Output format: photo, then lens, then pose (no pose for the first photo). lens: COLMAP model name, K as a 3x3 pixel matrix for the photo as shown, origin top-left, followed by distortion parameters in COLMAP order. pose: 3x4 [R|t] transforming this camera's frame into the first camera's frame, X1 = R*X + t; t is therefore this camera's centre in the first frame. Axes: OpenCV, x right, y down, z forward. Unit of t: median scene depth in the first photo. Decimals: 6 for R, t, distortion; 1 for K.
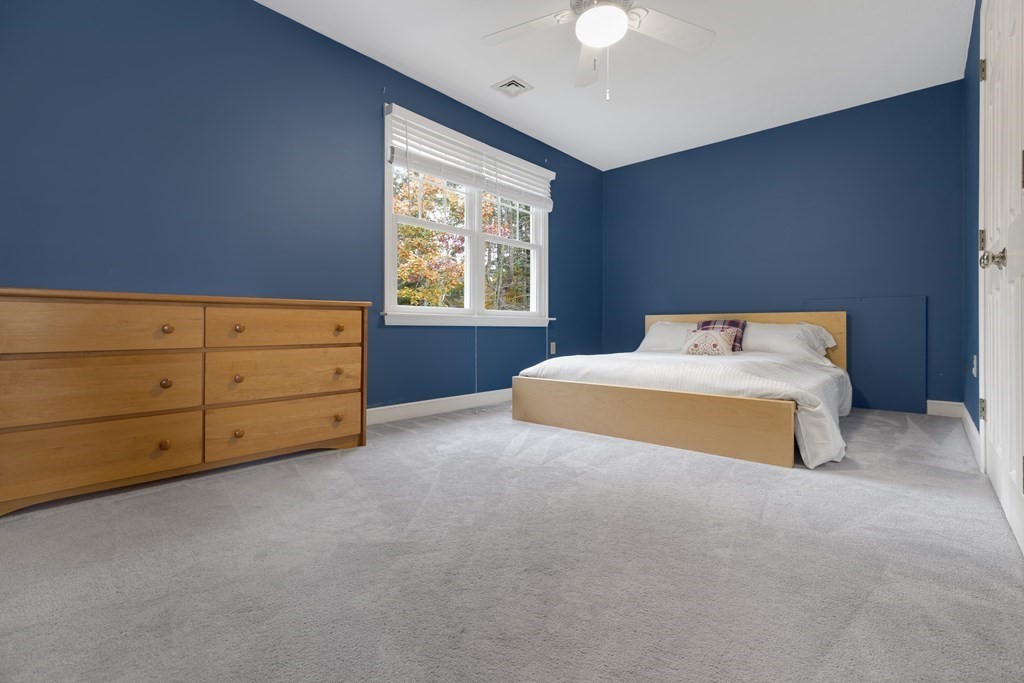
lens RADIAL K [[459.1, 0, 513.9], [0, 459.1, 328.2], [0, 0, 1]] dist [0.002914, -0.000056]
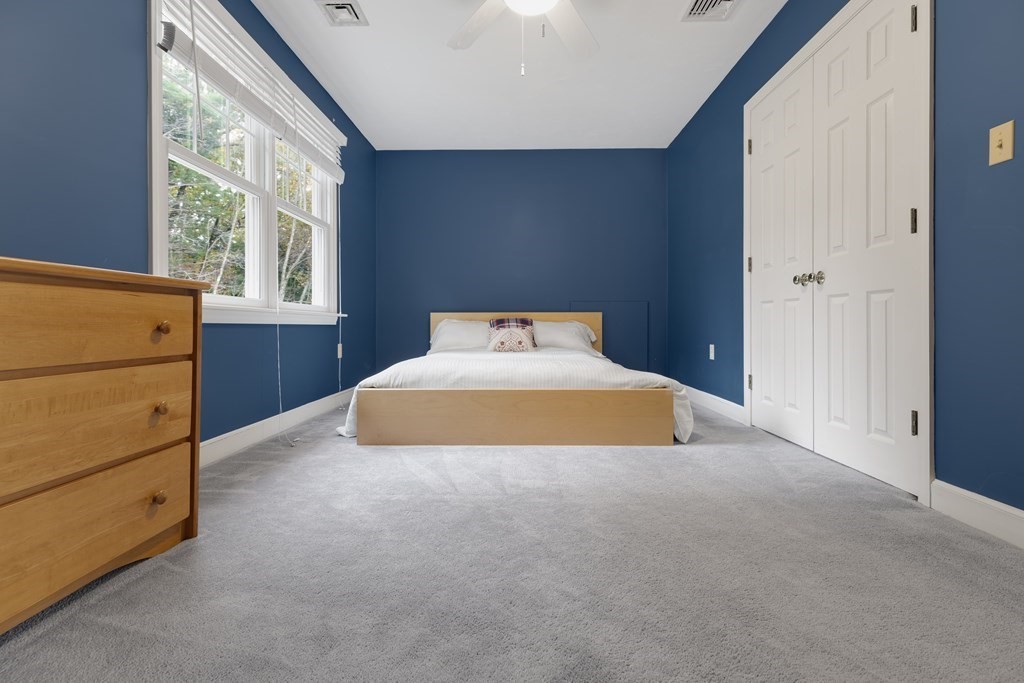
lens RADIAL K [[459.1, 0, 513.9], [0, 459.1, 328.2], [0, 0, 1]] dist [0.002914, -0.000056]
pose [[0.759950, -0.005039, 0.649962, -0.346686], [0.001219, 0.999979, 0.006327, -0.002441], [-0.649981, -0.004016, 0.759940, 0.276980]]
